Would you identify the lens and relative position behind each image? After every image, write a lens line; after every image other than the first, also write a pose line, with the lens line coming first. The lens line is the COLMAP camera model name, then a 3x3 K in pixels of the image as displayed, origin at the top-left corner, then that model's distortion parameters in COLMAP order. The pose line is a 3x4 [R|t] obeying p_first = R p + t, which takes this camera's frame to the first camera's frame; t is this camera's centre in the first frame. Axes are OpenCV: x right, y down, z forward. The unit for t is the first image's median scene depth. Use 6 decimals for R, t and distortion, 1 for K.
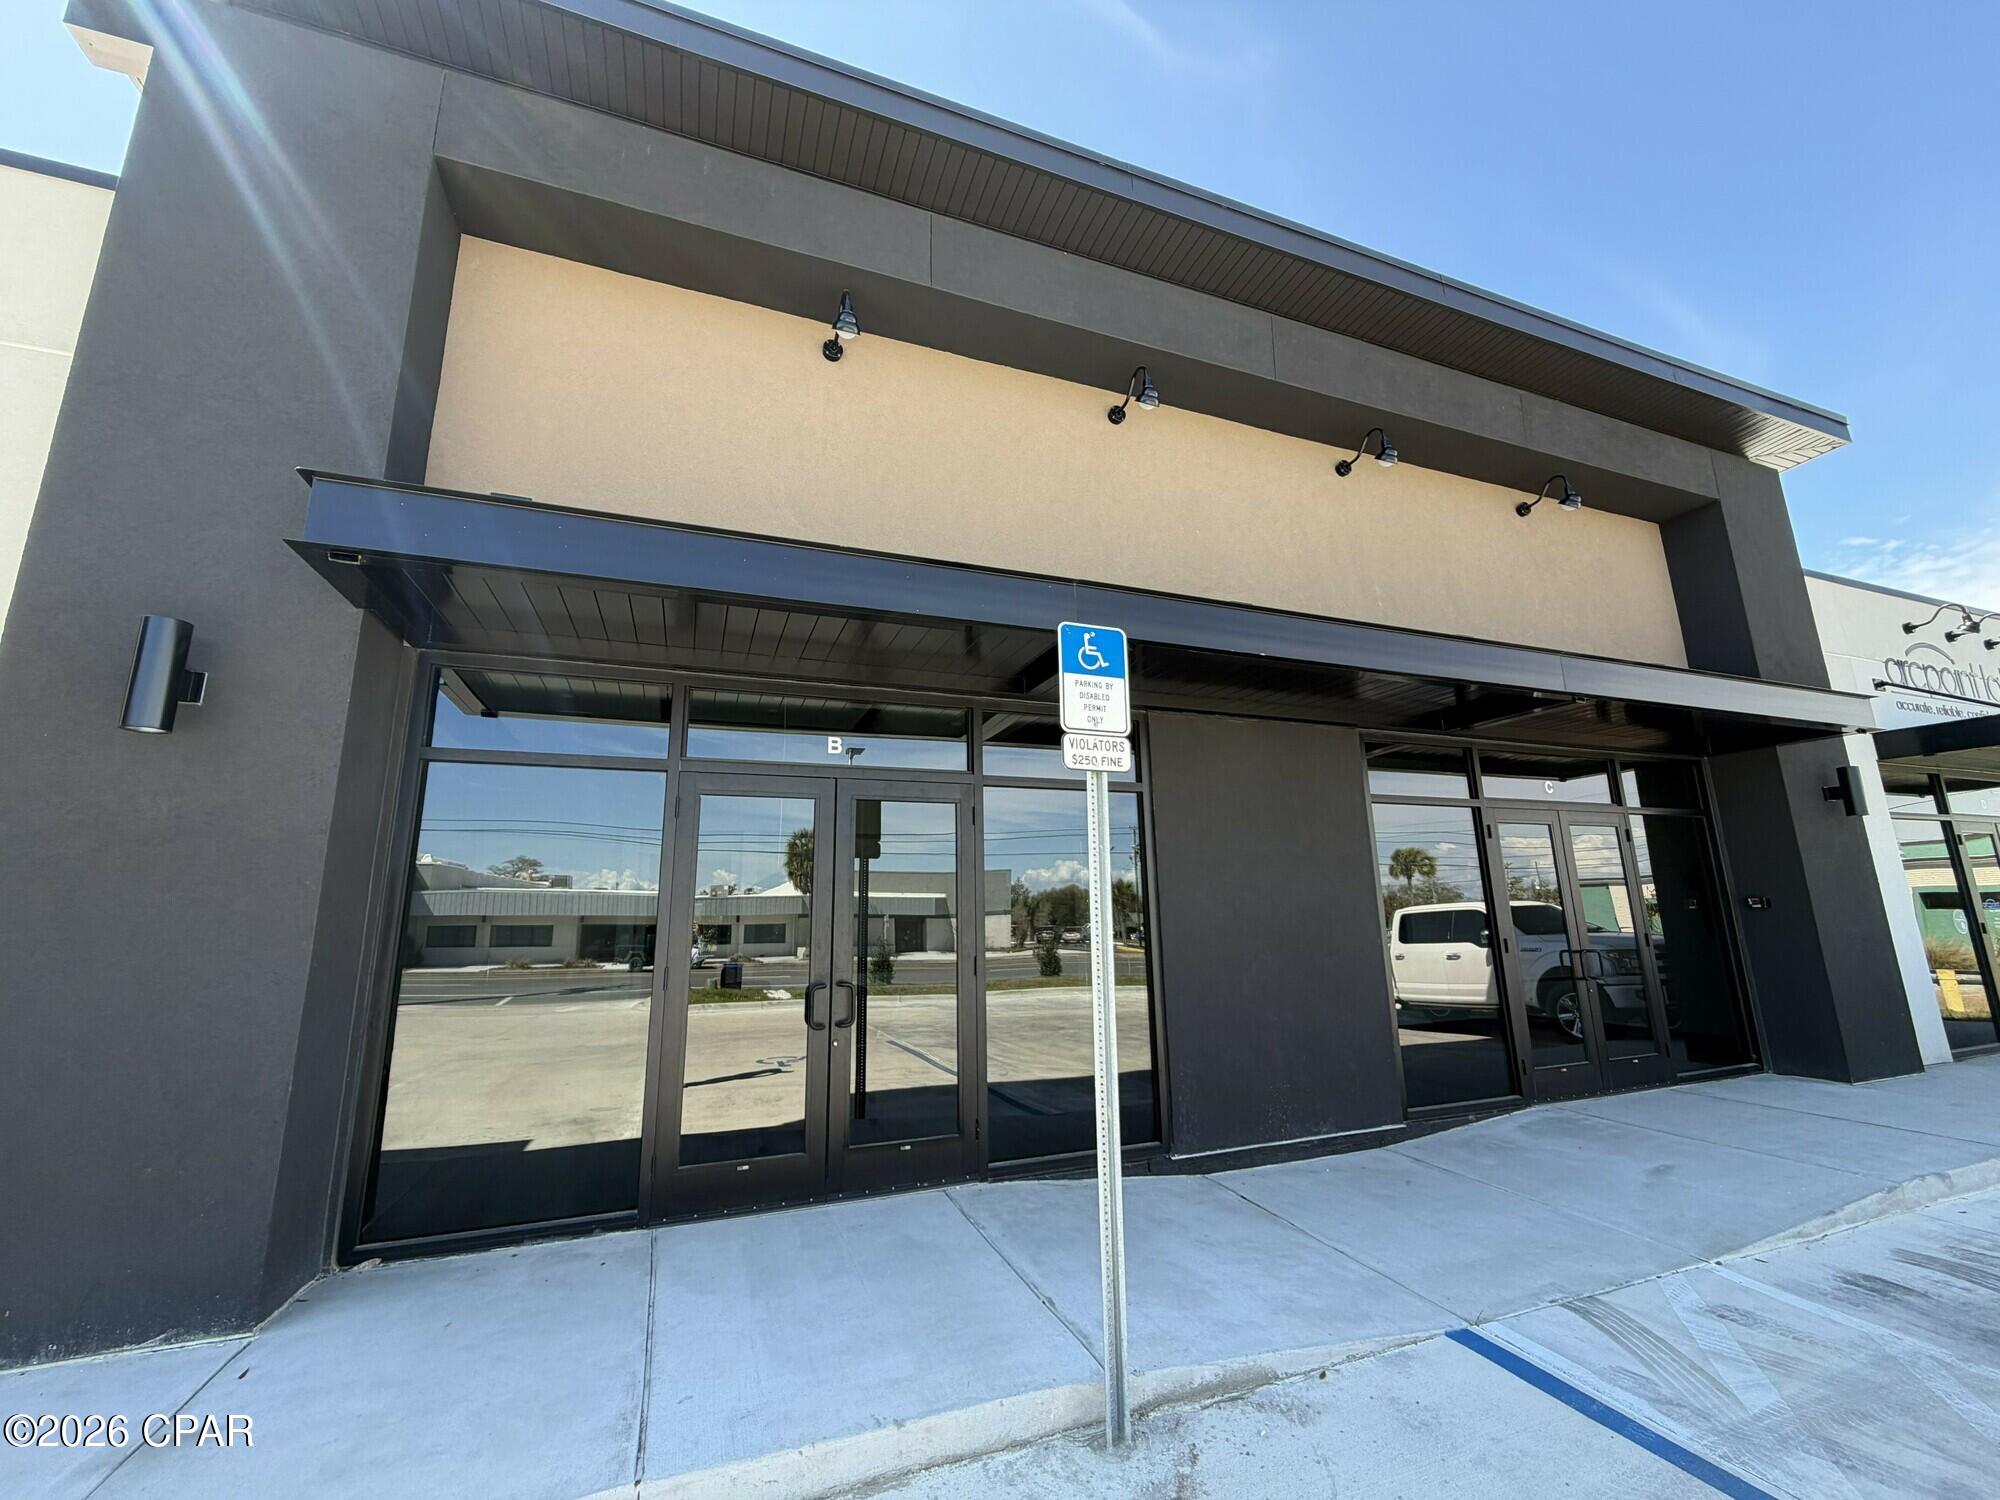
lens RADIAL K [[798.3, 0, 989.1], [0, 798.3, 748.5], [0, 0, 1]] dist [-0.015902, 0.000074]
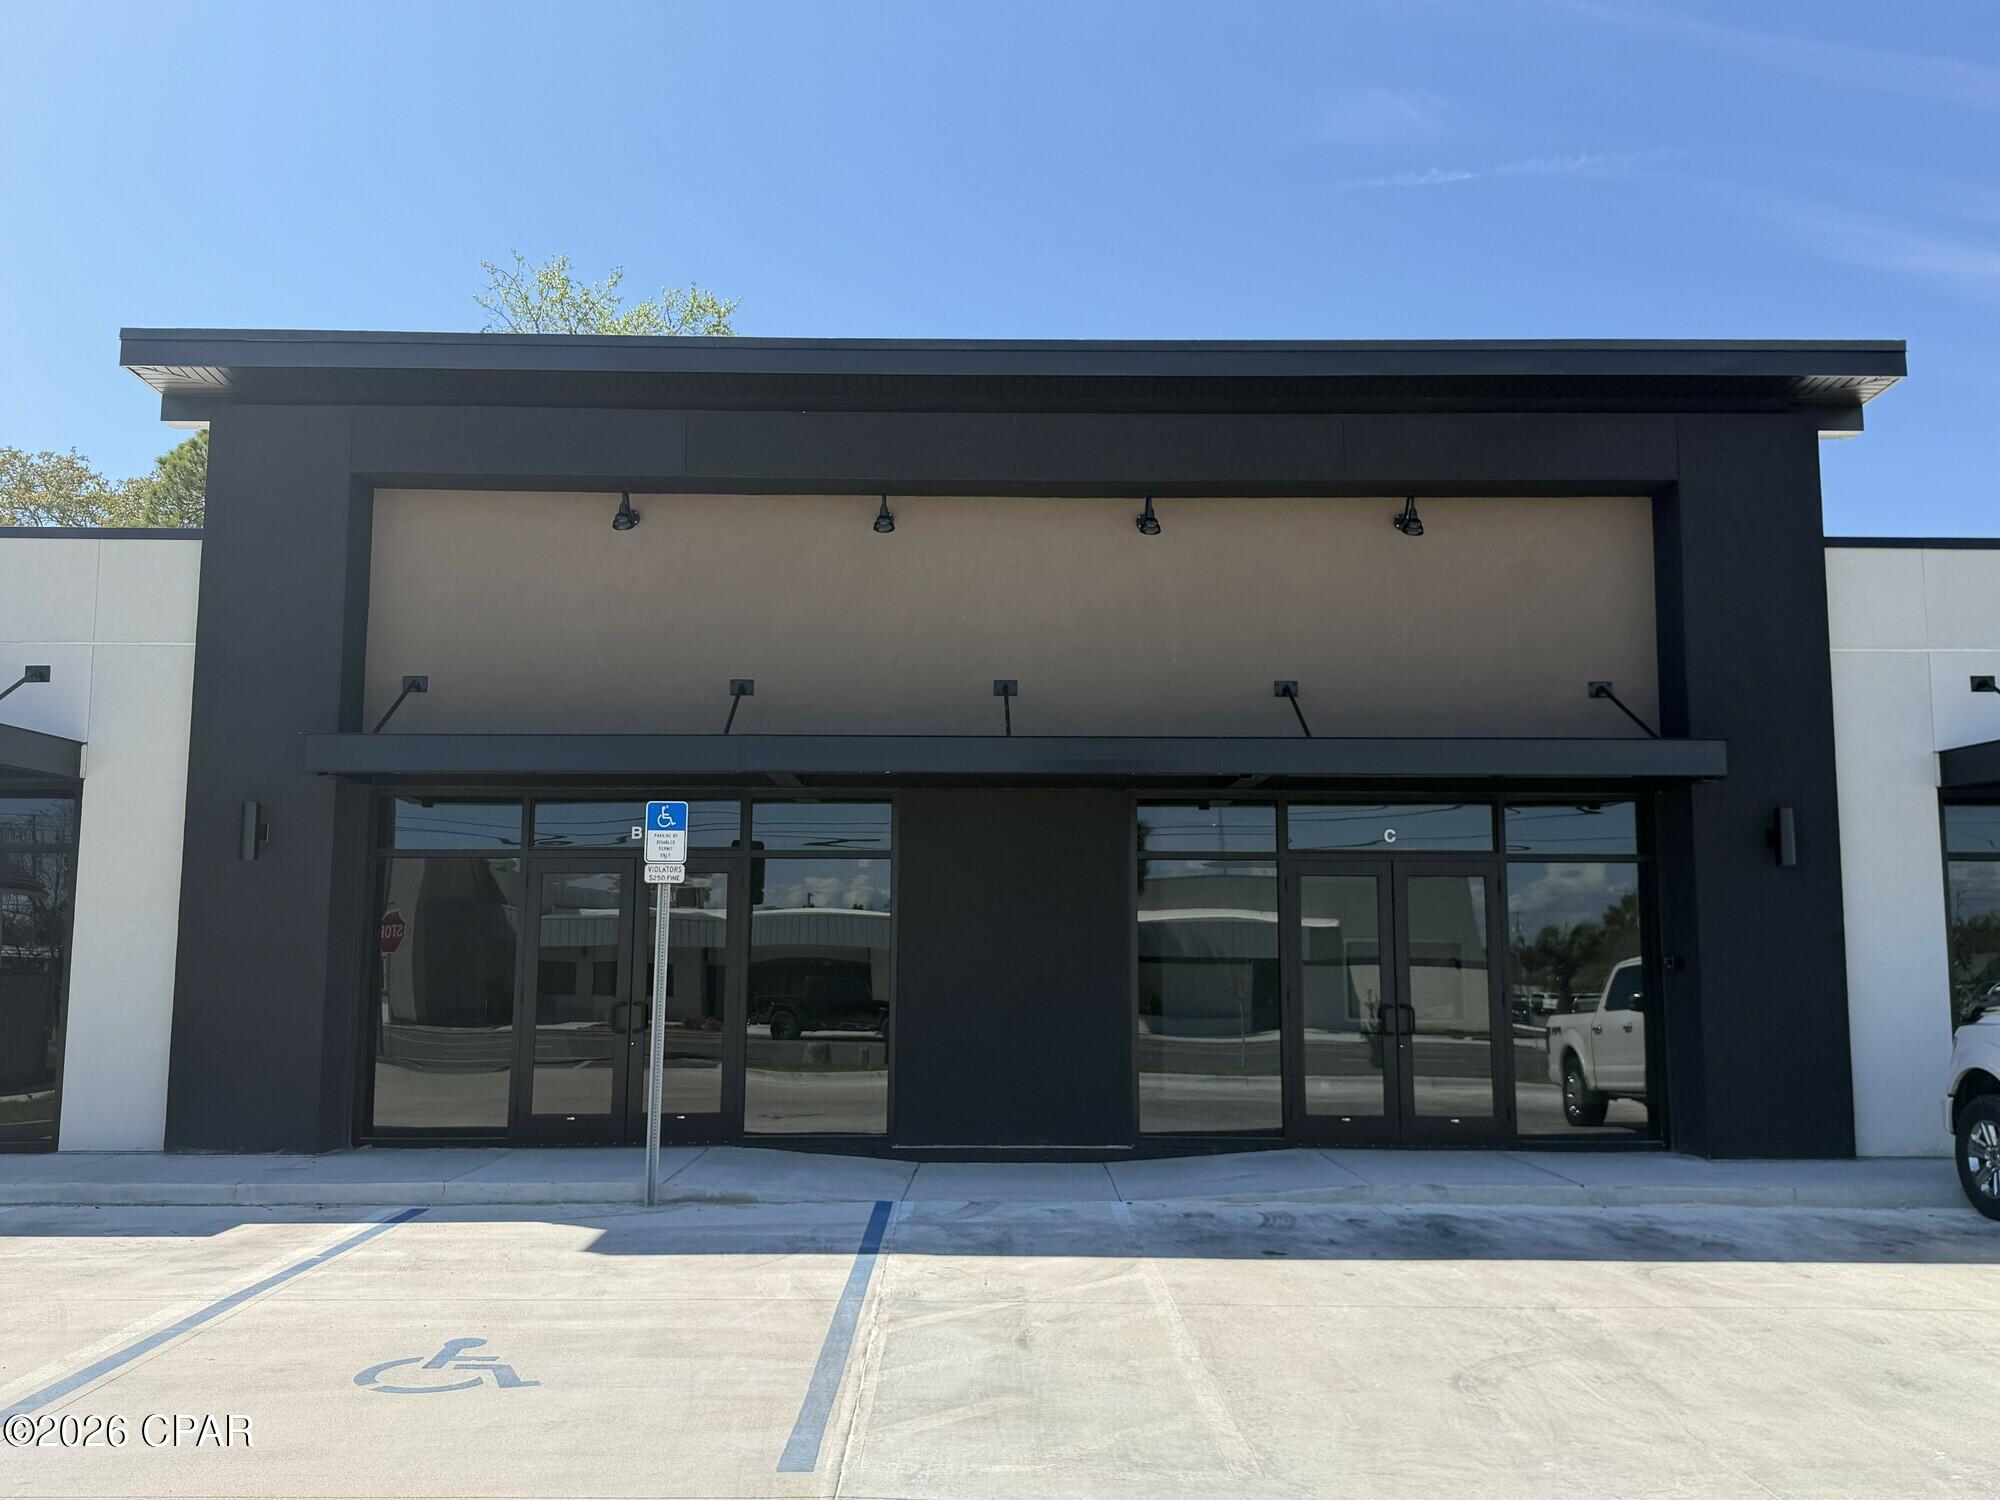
lens RADIAL K [[1683.9, 0, 995.4], [0, 1683.9, 743.7], [0, 0, 1]] dist [-0.012033, -0.010041]
pose [[0.945384, -0.022781, -0.325162, 1.540522], [0.049498, 0.996019, 0.074130, -0.394209], [0.322179, -0.086177, 0.942748, -1.738443]]
